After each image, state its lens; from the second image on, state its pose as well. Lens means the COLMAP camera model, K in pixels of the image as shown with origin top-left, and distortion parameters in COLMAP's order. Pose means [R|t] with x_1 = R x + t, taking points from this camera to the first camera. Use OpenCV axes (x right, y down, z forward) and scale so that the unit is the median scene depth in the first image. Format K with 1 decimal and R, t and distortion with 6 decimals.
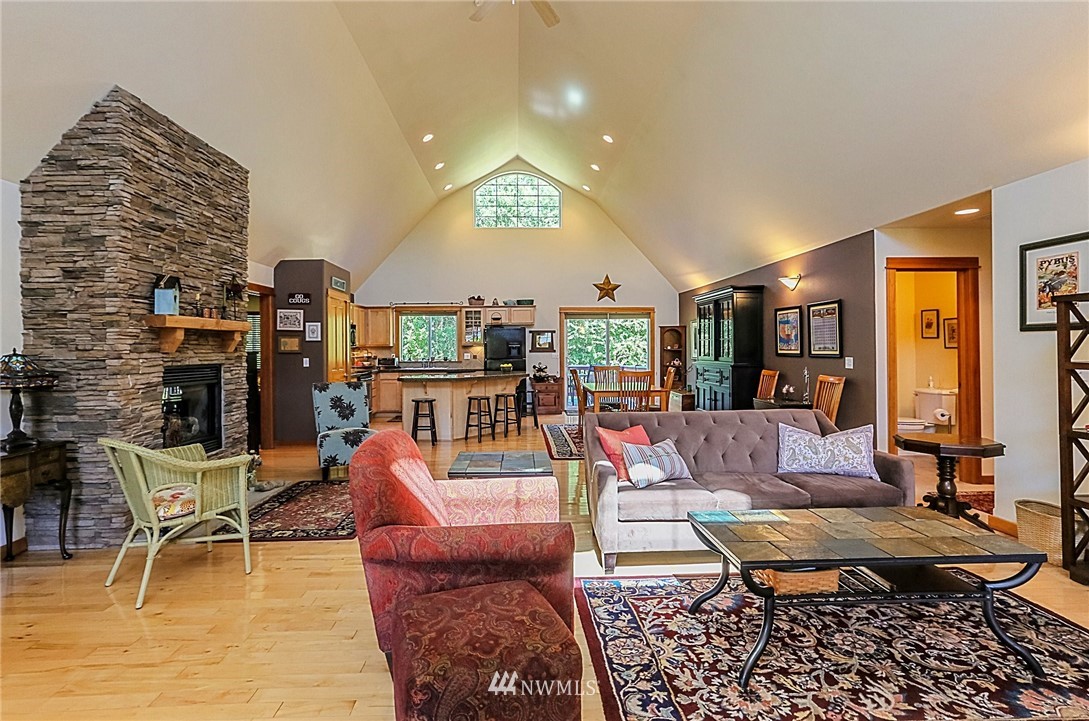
lens RADIAL K [[530.0, 0, 534.6], [0, 530.0, 348.2], [0, 0, 1]] dist [-0.063647, 0.046815]
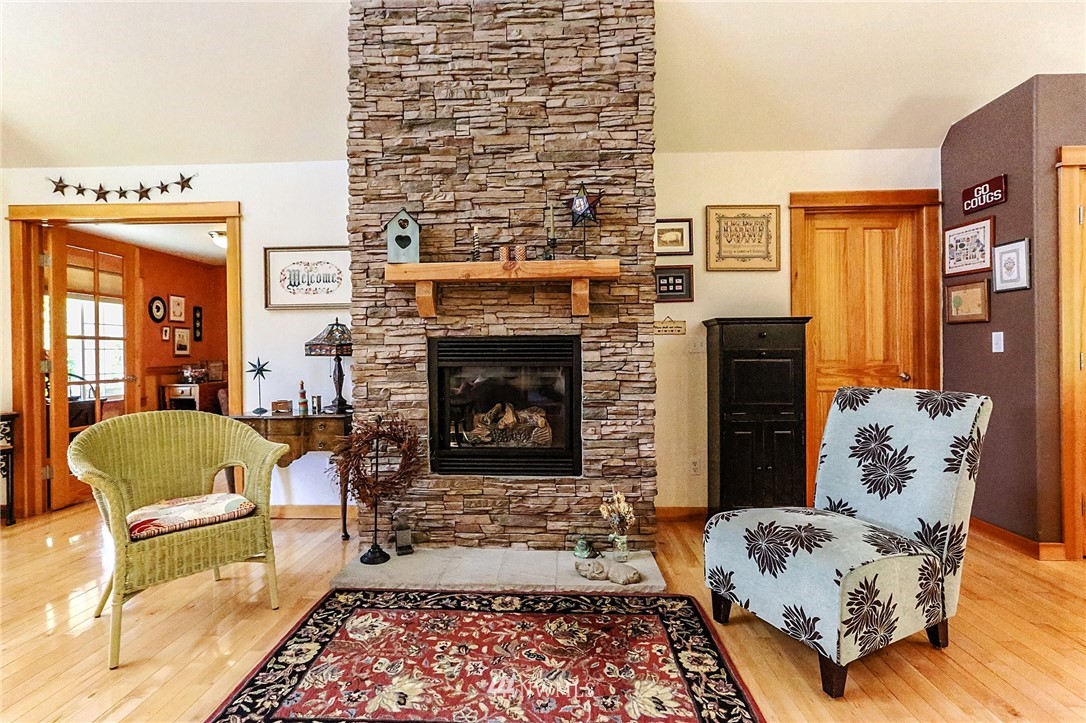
lens RADIAL K [[523.9, 0, 546.8], [0, 523.9, 352.9], [0, 0, 1]] dist [-0.033034, 0.016127]
pose [[-0.067370, 0.012830, -0.997646, 0.006572], [0.009335, 0.999882, 0.012228, 0.041775], [0.997684, -0.008489, -0.067481, 1.001099]]
